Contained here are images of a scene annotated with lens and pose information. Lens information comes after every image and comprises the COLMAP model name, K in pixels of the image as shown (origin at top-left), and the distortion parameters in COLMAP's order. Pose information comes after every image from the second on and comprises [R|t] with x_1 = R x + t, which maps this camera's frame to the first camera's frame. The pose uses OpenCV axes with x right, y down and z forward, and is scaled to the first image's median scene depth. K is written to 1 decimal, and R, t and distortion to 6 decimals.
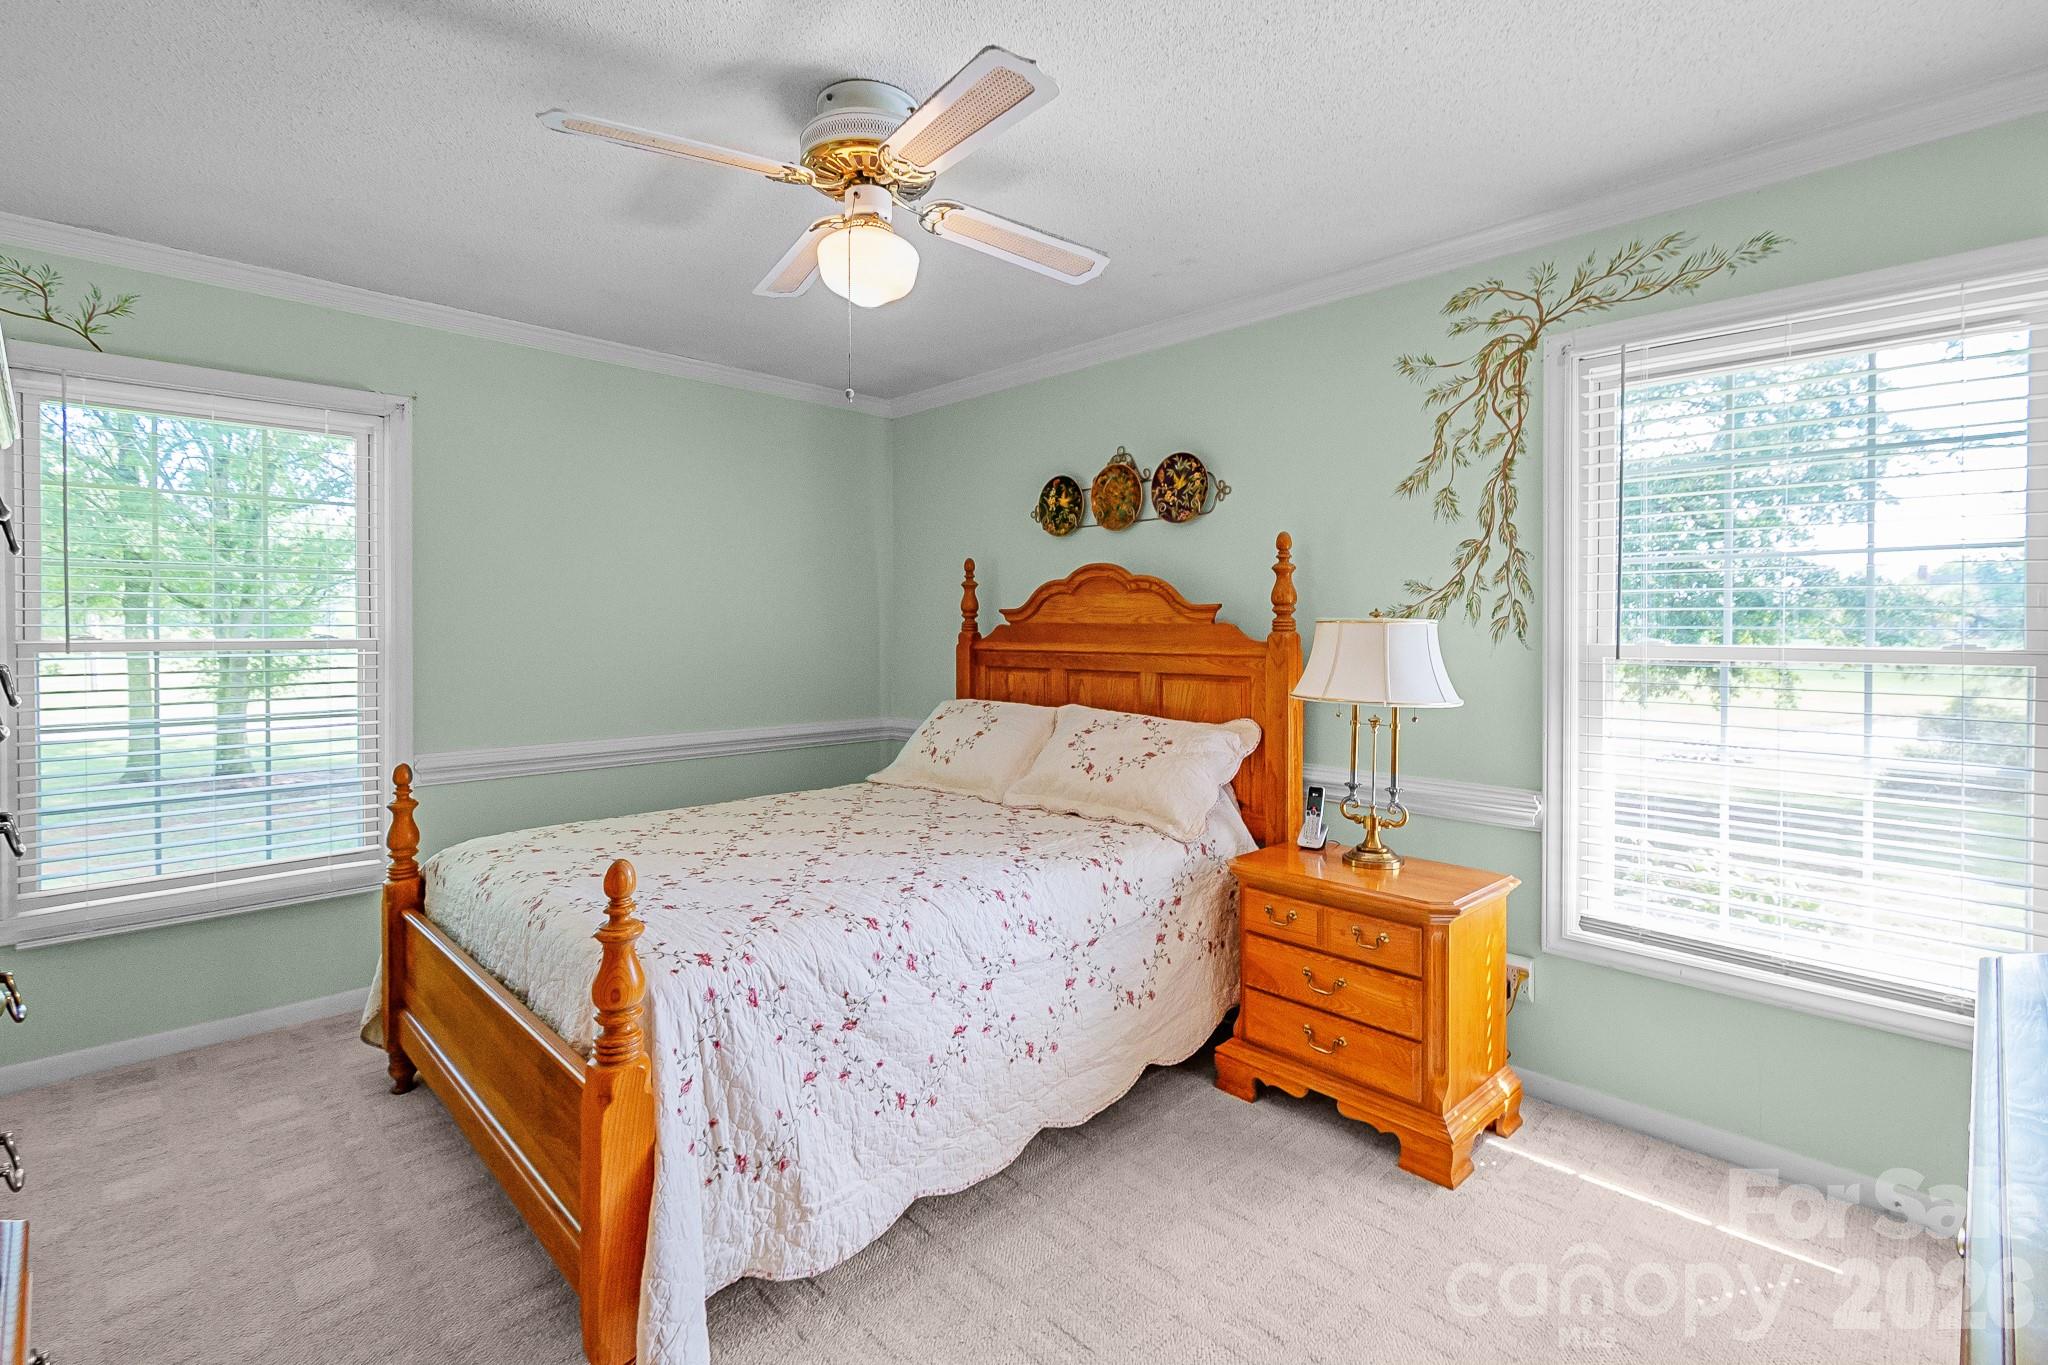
lens RADIAL K [[946.3, 0, 1023.3], [0, 946.3, 627.7], [0, 0, 1]] dist [0.003086, -0.000024]
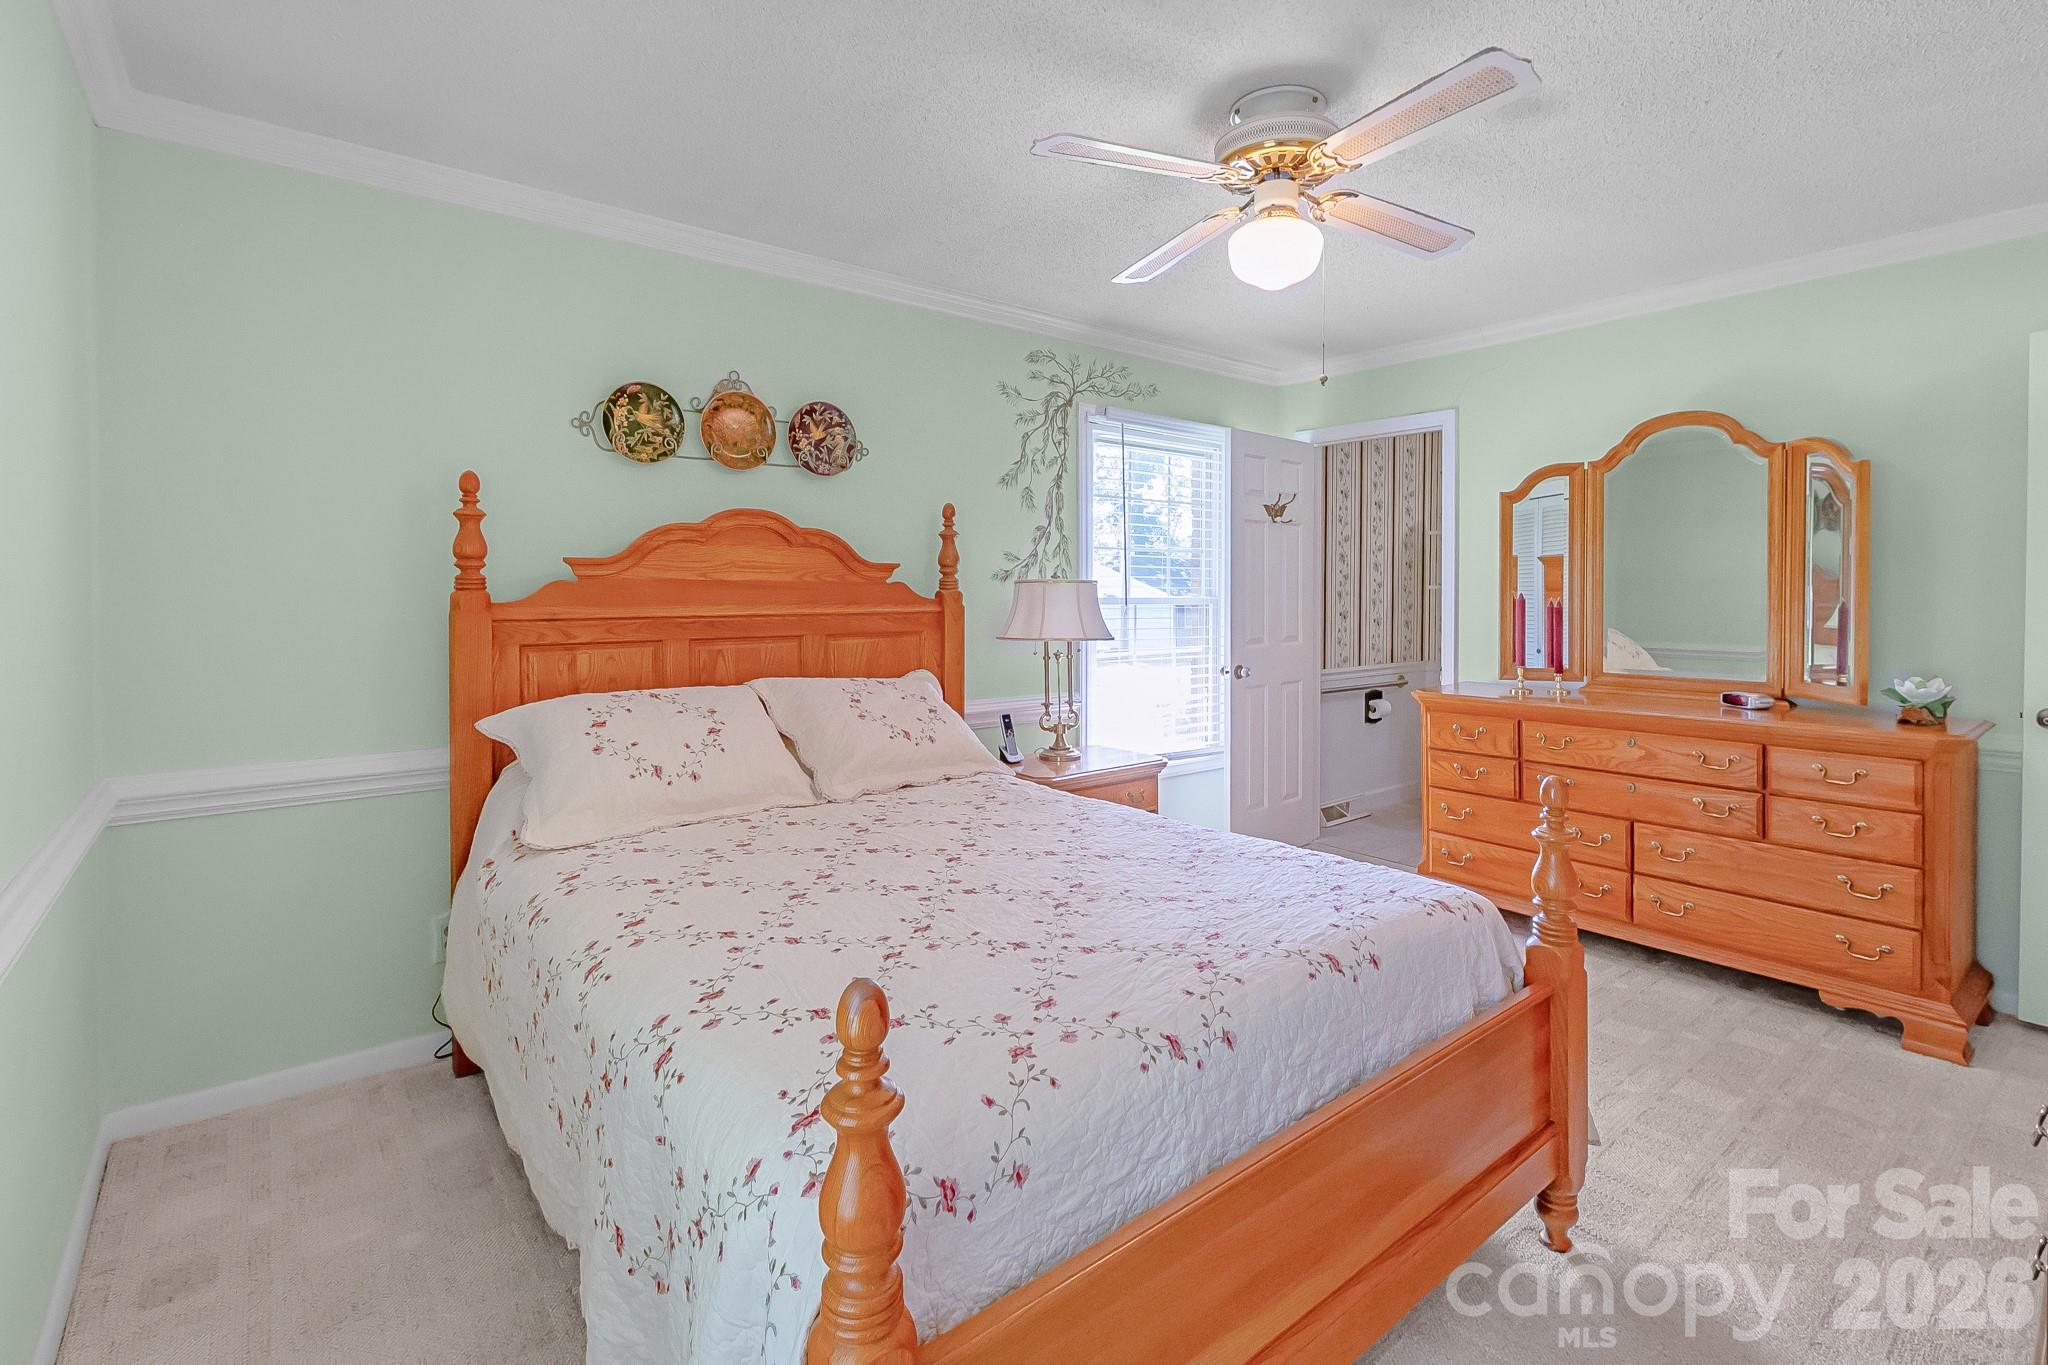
lens RADIAL K [[952.8, 0, 1021.0], [0, 952.8, 607.6], [0, 0, 1]] dist [0.002134, -0.000768]
pose [[0.078584, -0.017069, 0.996761, -0.860229], [0.001756, 0.999854, 0.016984, 0.006162], [-0.996906, 0.000415, 0.078602, 0.804284]]
